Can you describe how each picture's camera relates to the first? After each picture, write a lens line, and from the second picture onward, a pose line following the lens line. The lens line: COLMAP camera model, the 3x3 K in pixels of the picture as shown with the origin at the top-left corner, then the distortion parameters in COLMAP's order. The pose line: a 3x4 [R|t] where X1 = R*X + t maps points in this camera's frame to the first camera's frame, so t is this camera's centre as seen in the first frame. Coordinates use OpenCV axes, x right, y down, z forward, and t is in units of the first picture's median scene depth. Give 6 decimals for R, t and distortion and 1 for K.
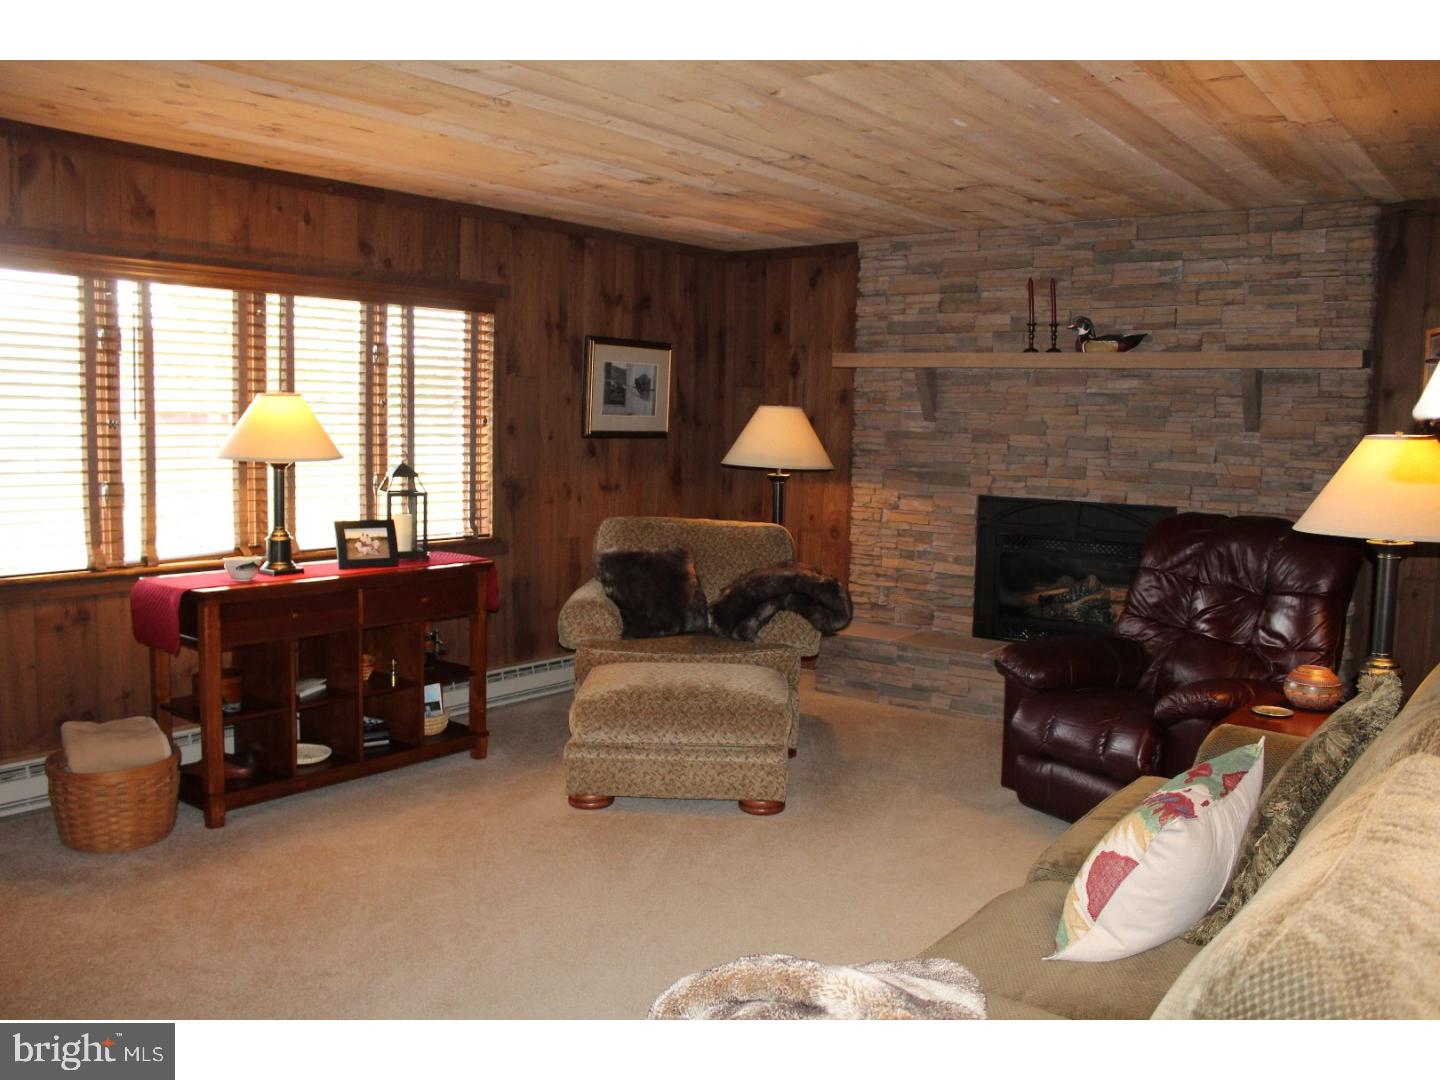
lens RADIAL K [[1175.8, 0, 720.0], [0, 1175.8, 540.0], [0, 0, 1]] dist [-0.174354, 0.165019]
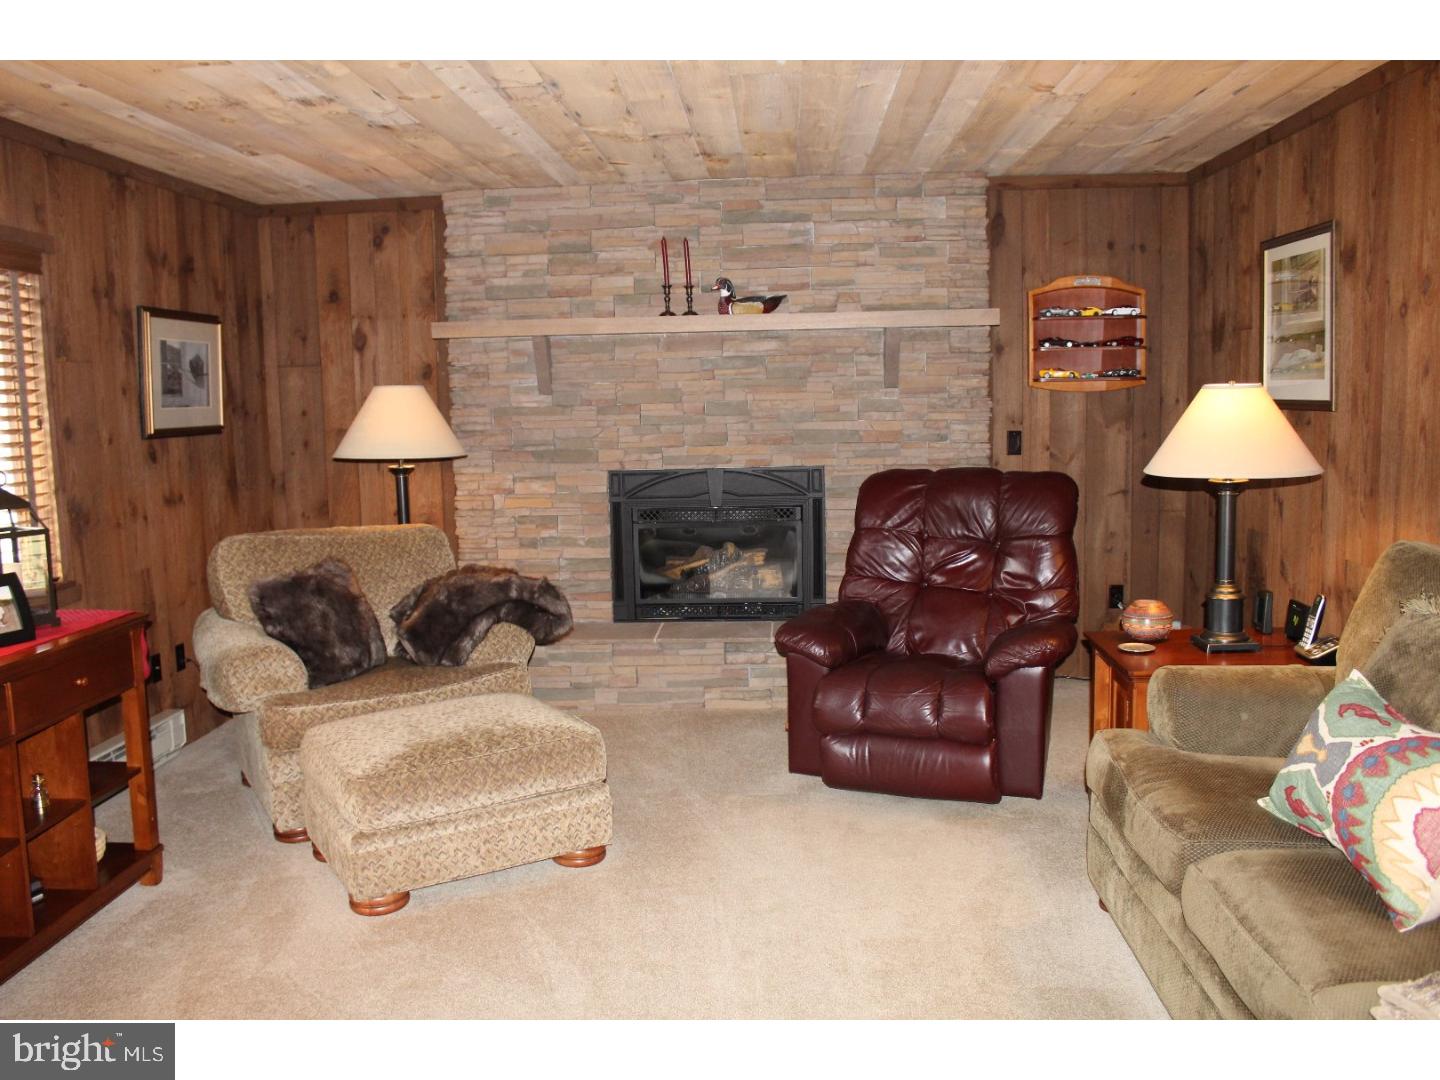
lens RADIAL K [[1175.8, 0, 720.0], [0, 1175.8, 540.0], [0, 0, 1]] dist [-0.174354, 0.165019]
pose [[0.825947, -0.109403, 0.553031, -0.241809], [0.097023, 0.993937, 0.051723, -0.024739], [-0.555337, 0.010936, 0.831554, 0.180712]]
